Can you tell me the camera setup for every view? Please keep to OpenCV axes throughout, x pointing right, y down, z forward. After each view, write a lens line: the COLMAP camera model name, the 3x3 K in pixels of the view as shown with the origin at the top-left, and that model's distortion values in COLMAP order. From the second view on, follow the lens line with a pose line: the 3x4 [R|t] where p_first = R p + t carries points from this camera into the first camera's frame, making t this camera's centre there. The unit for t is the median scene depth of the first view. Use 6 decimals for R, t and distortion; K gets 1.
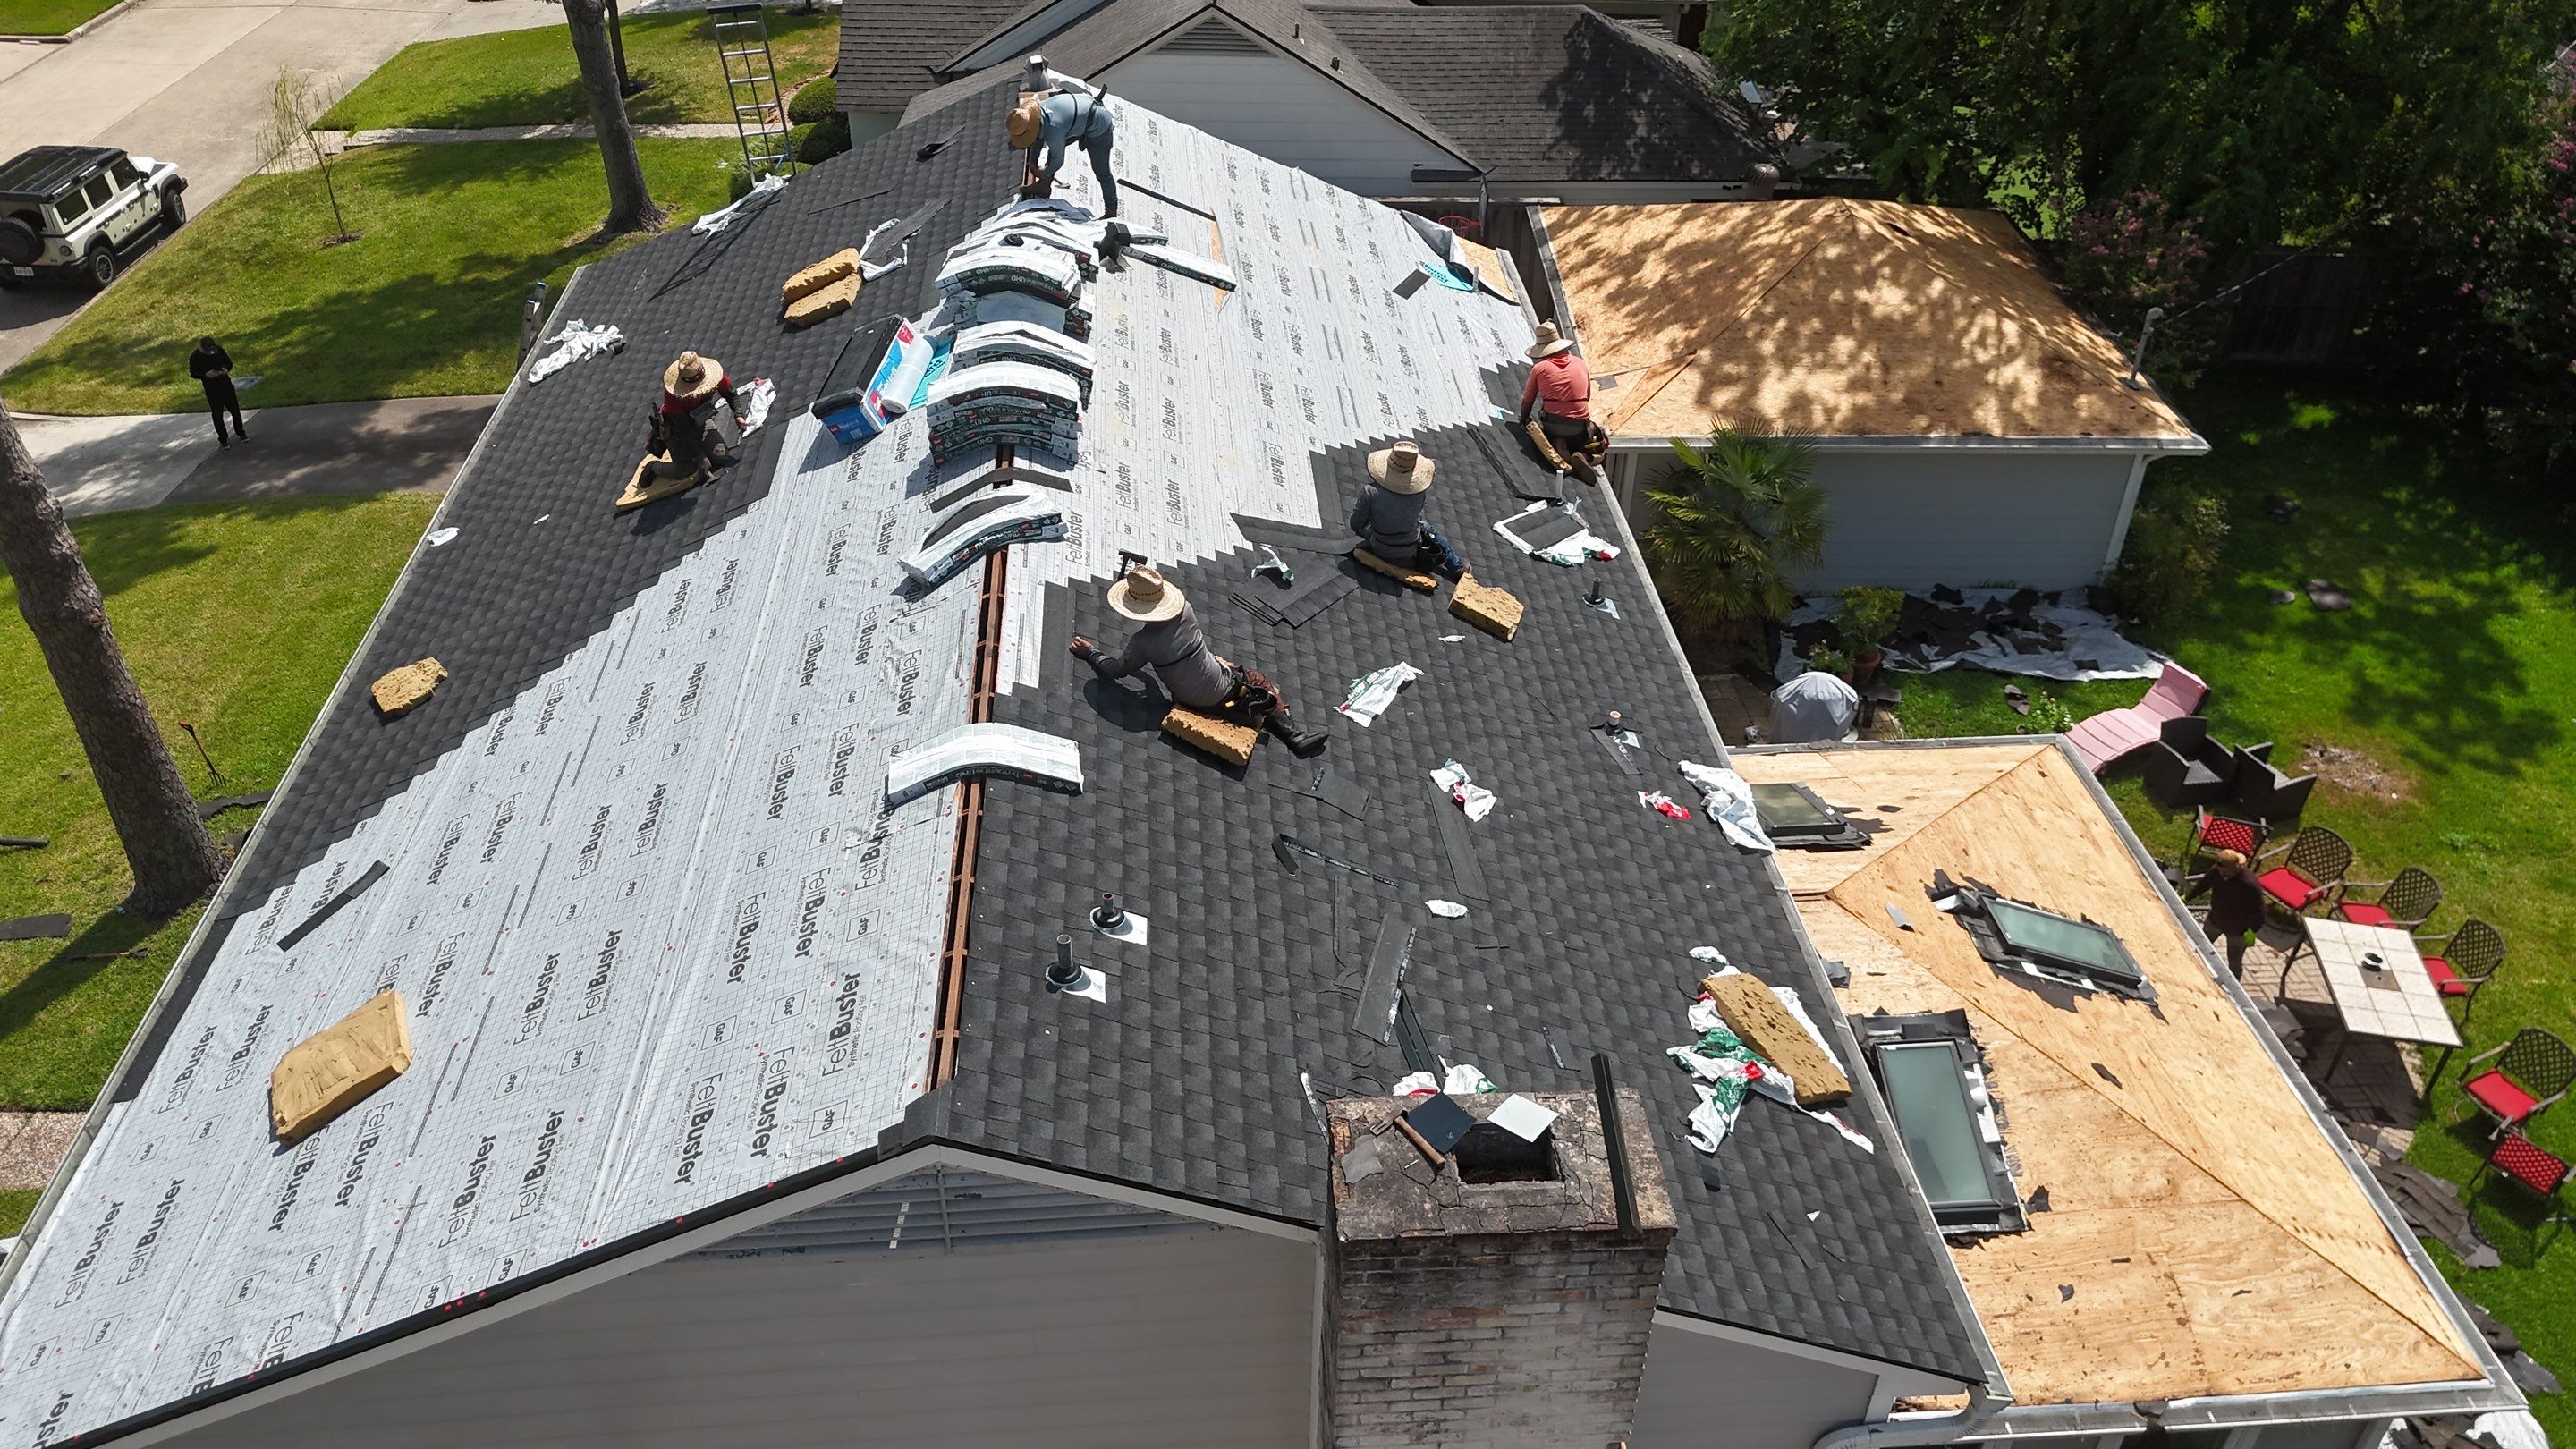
lens RADIAL K [[1905.7, 0, 1272.1], [0, 1905.7, 783.9], [0, 0, 1]] dist [0.067736, -0.057957]
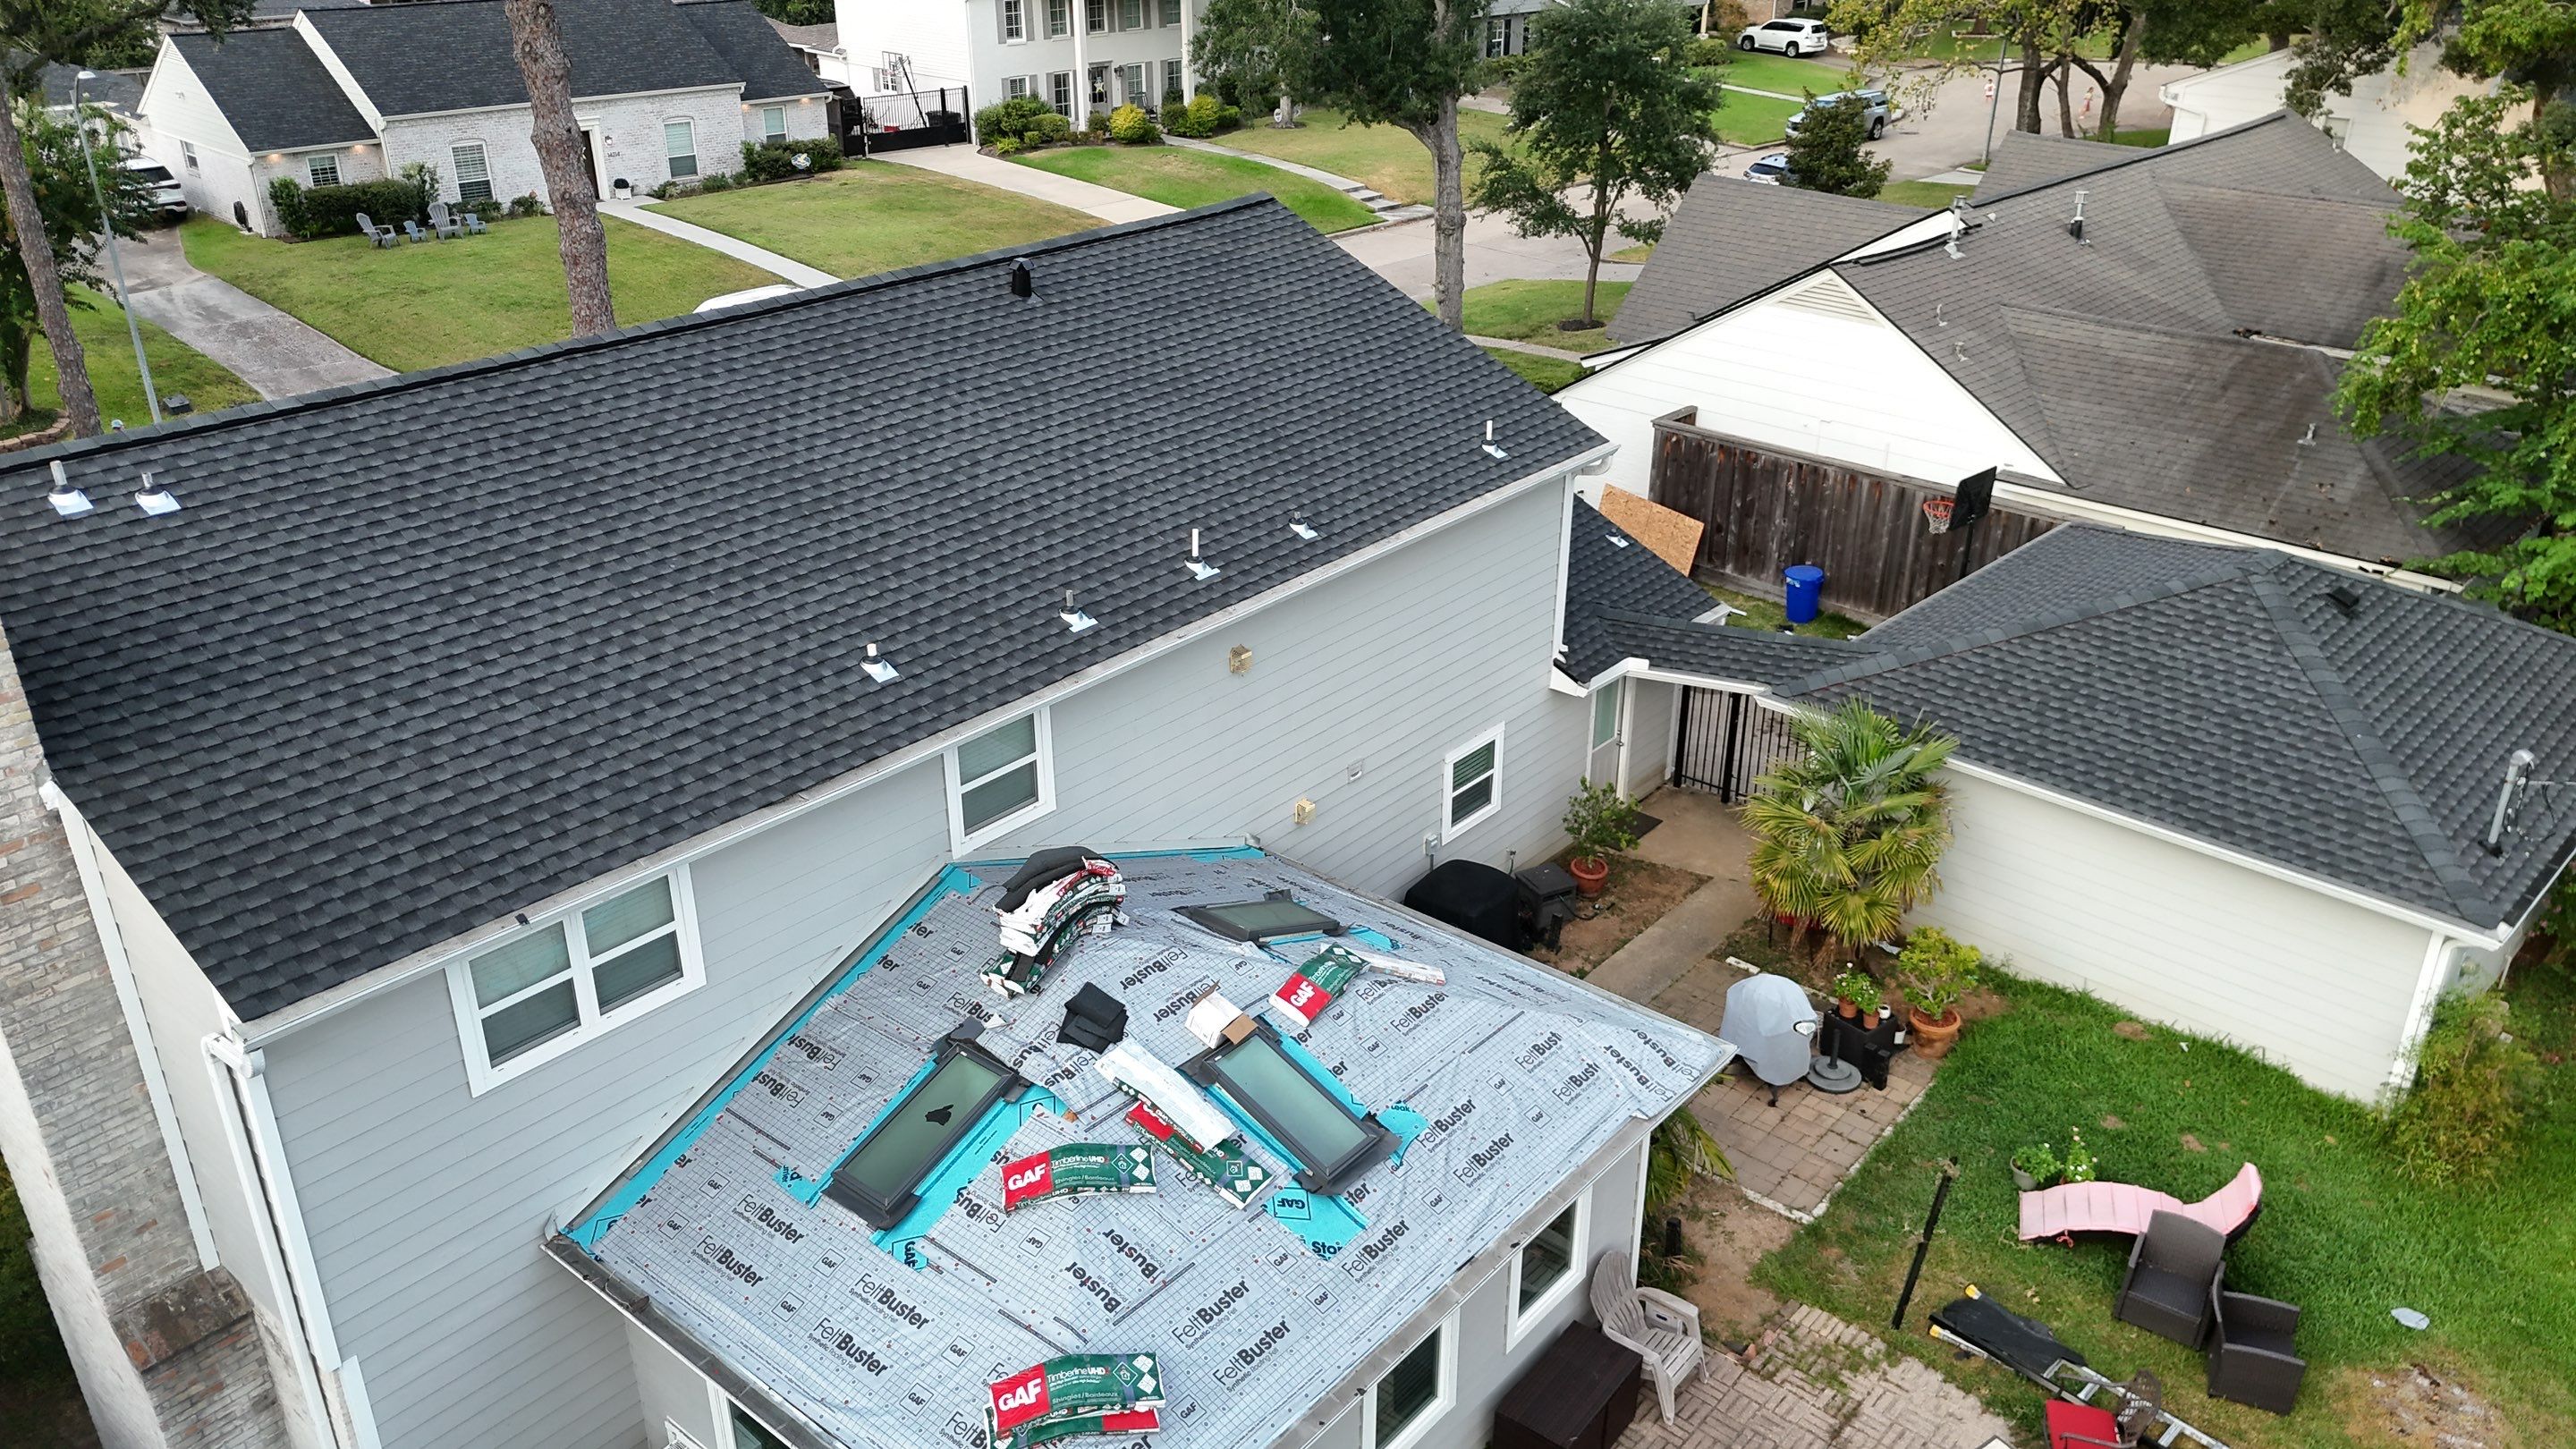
lens RADIAL K [[1905.7, 0, 1285.8], [0, 1905.7, 724.1], [0, 0, 1]] dist [0.067736, -0.057957]
pose [[0.717936, 0.300432, -0.627940, 0.310826], [-0.419820, 0.906425, -0.046318, -0.012968], [0.555265, 0.296875, 0.776882, 0.080866]]
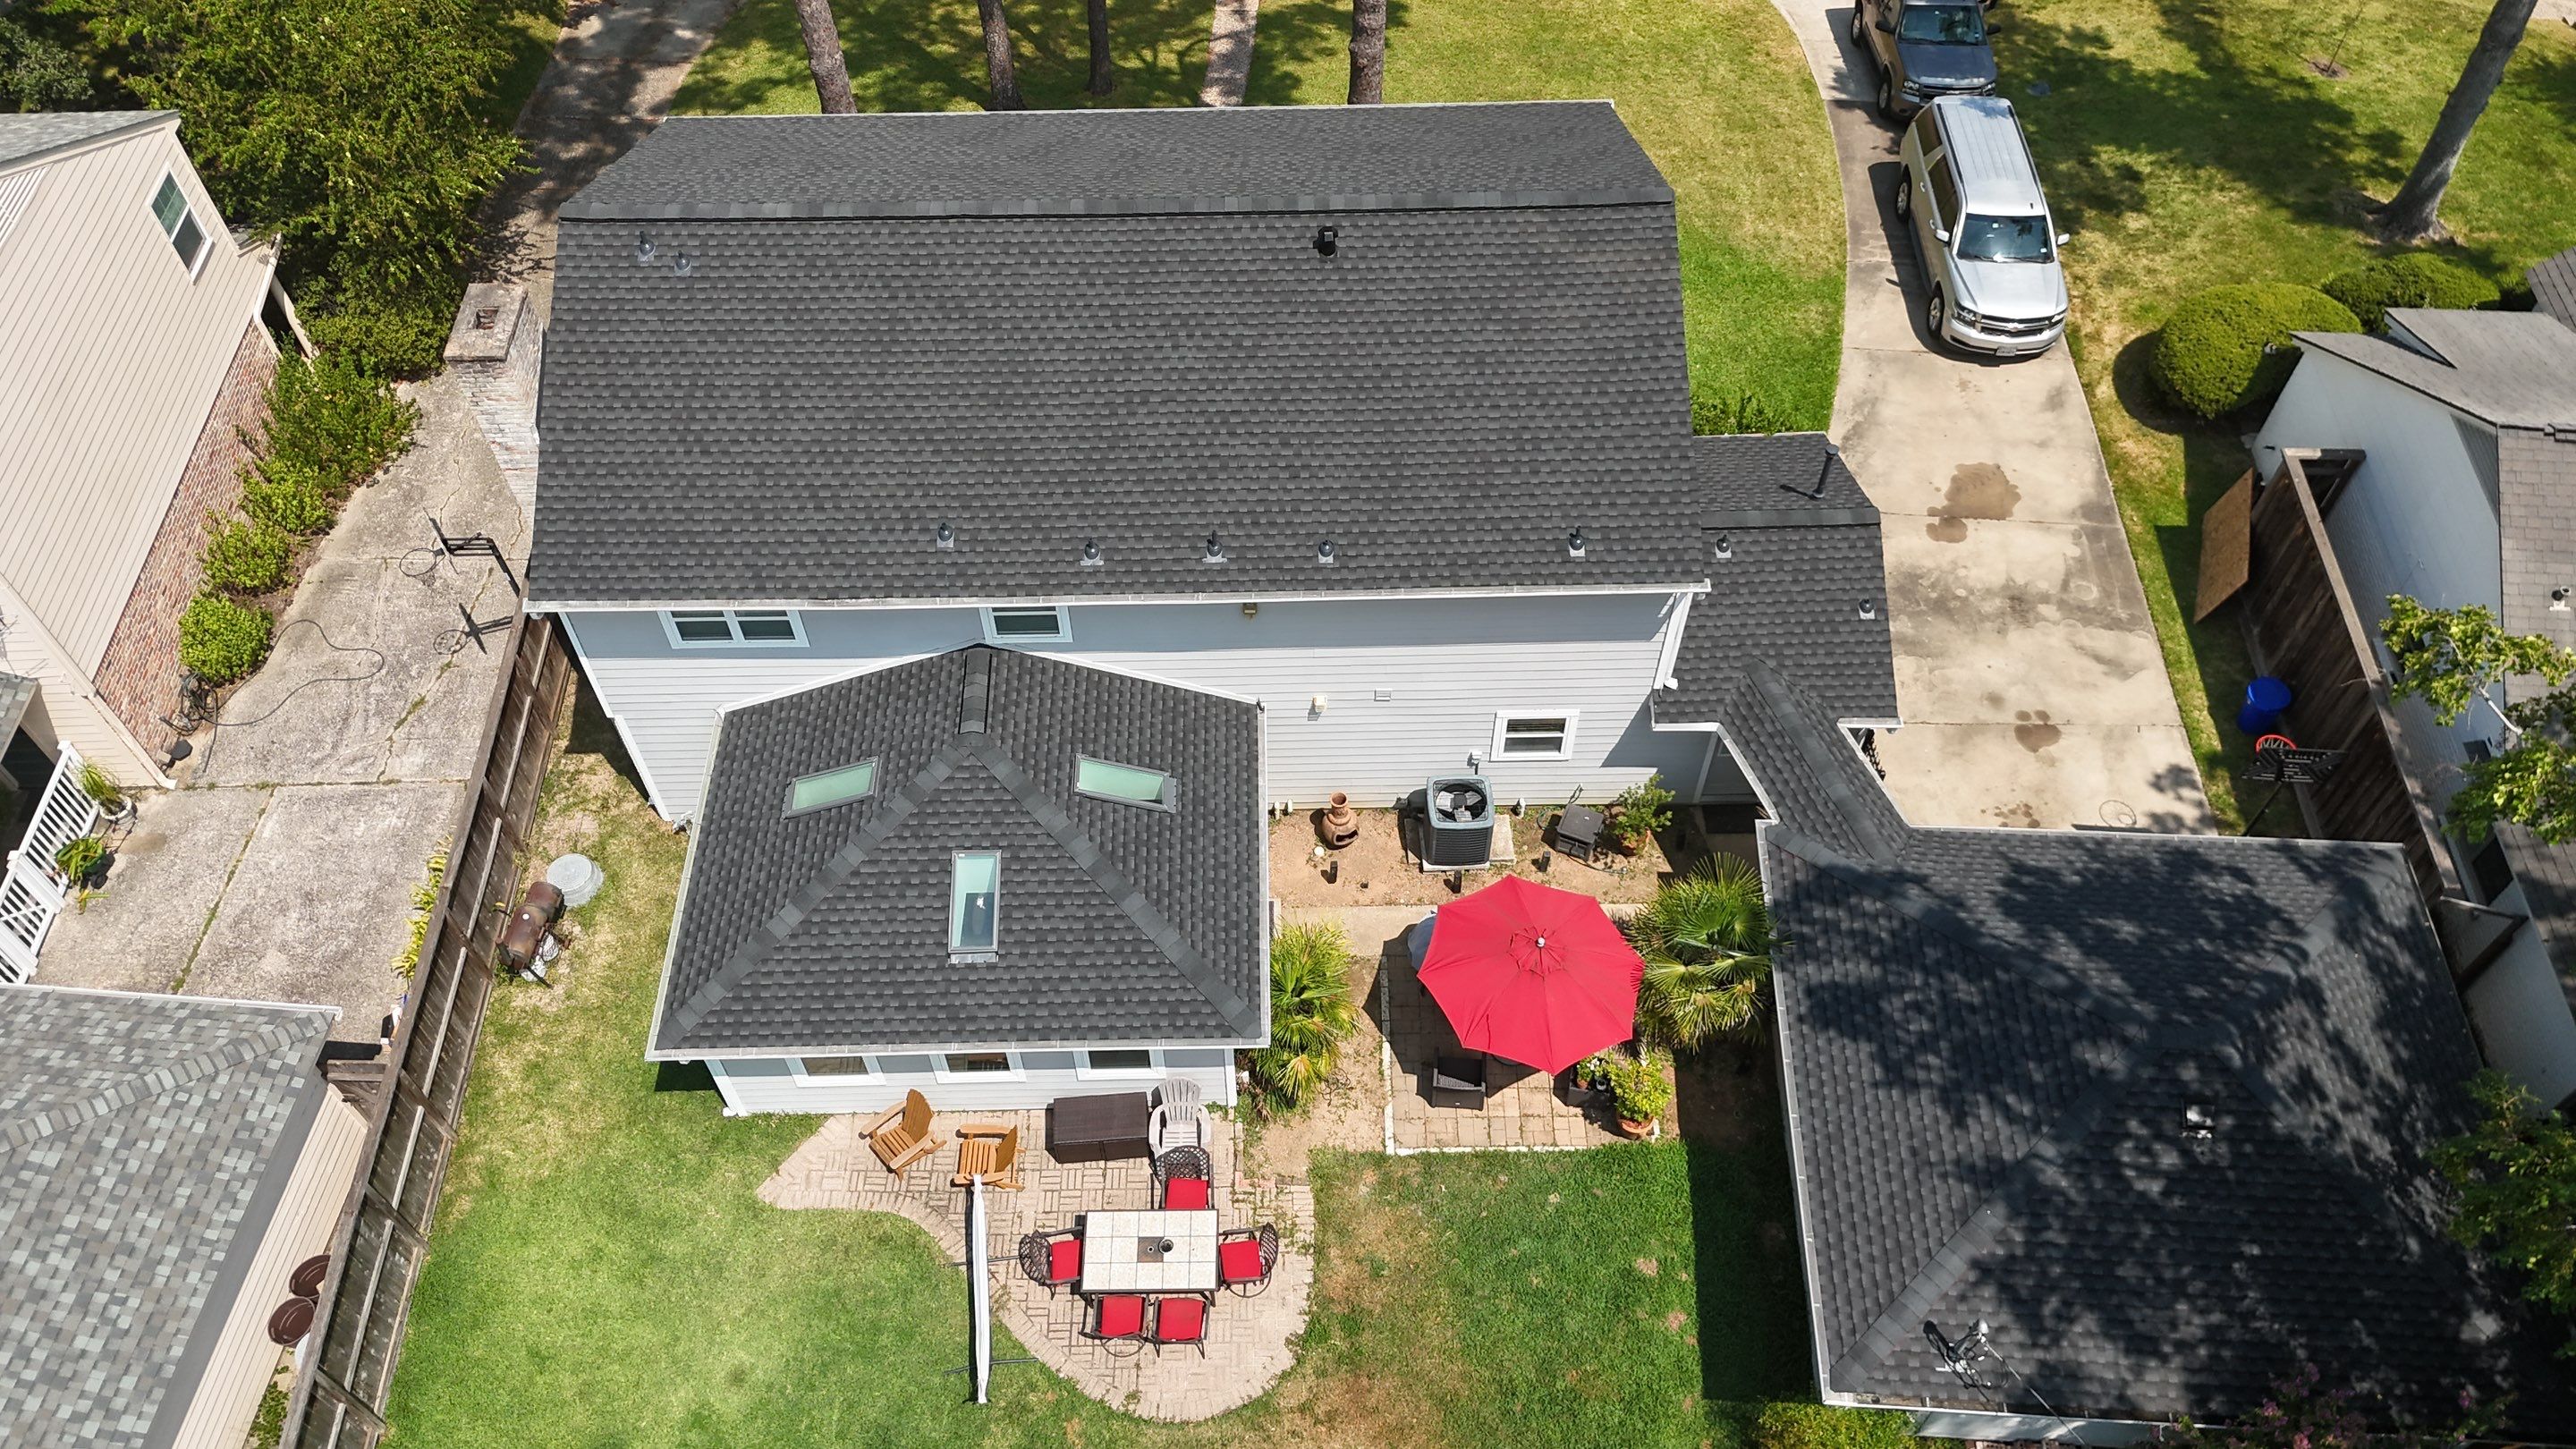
lens RADIAL K [[1905.7, 0, 1296.0], [0, 1905.7, 709.0], [0, 0, 1]] dist [0.067736, -0.057957]
pose [[-0.049253, 0.794715, -0.604981, 0.408023], [-0.598657, 0.461363, 0.654793, -0.393354], [0.799490, 0.394427, 0.453038, 0.149431]]
